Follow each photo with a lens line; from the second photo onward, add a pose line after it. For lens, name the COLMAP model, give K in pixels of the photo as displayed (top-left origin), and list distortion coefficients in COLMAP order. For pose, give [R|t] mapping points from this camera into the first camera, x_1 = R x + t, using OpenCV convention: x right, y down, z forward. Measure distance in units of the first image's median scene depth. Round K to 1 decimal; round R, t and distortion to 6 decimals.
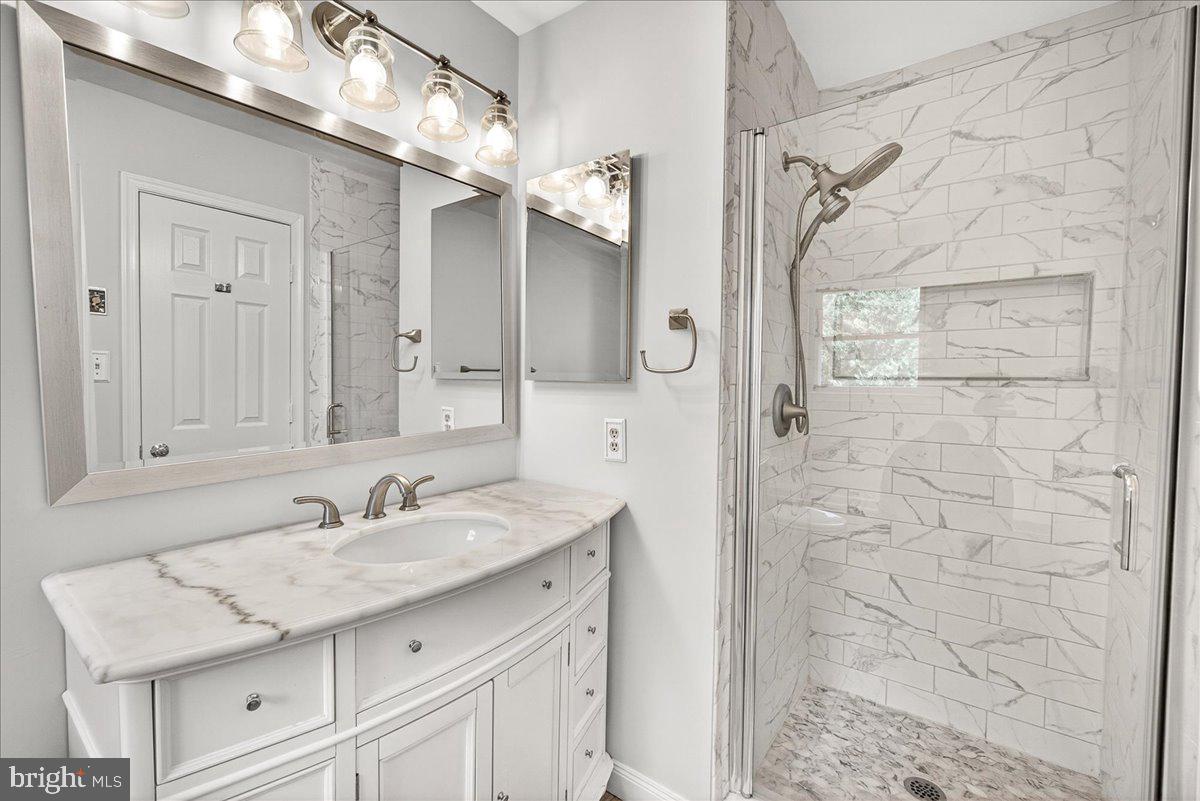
lens RADIAL K [[512.2, 0, 598.8], [0, 512.2, 392.7], [0, 0, 1]] dist [-0.003959, 0.000901]
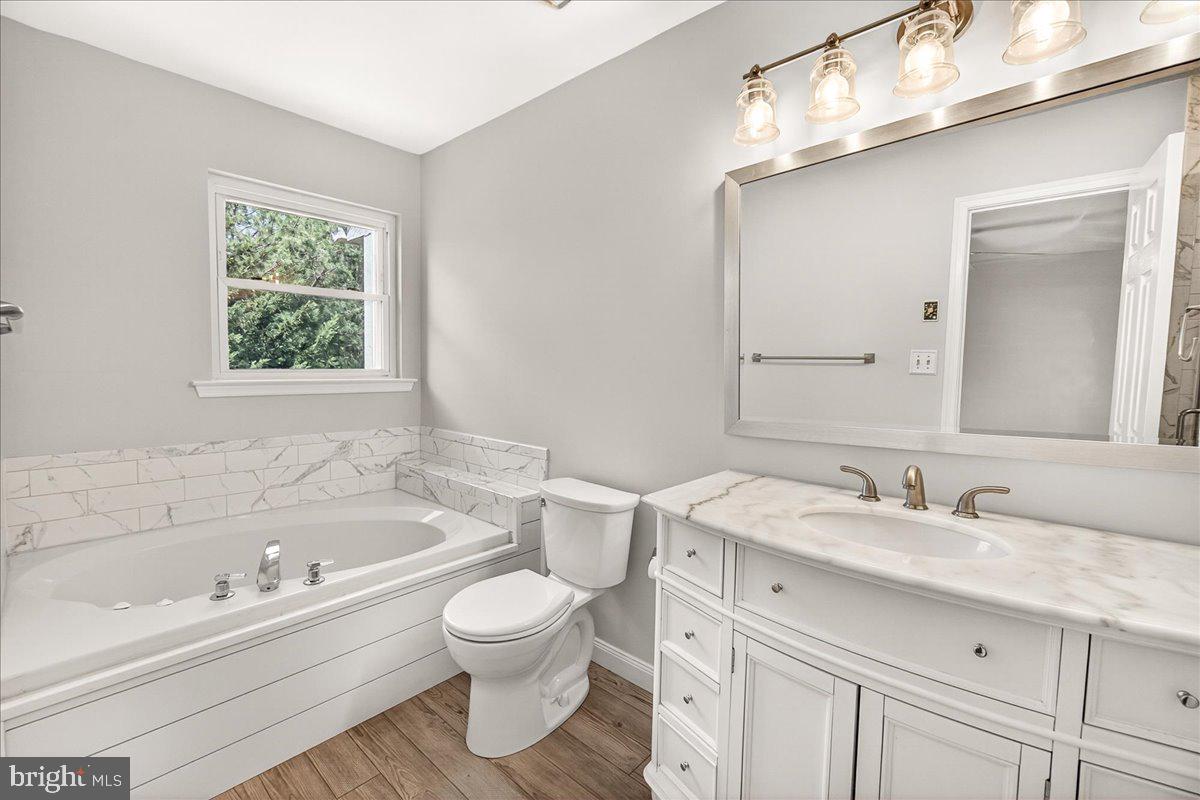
lens RADIAL K [[512.2, 0, 598.7], [0, 512.2, 401.6], [0, 0, 1]] dist [-0.003959, 0.000901]
pose [[-0.070815, 0.062231, -0.995546, 0.633233], [-0.047901, 0.996688, 0.065710, 0.002608], [0.996339, 0.052341, -0.067600, 0.489979]]
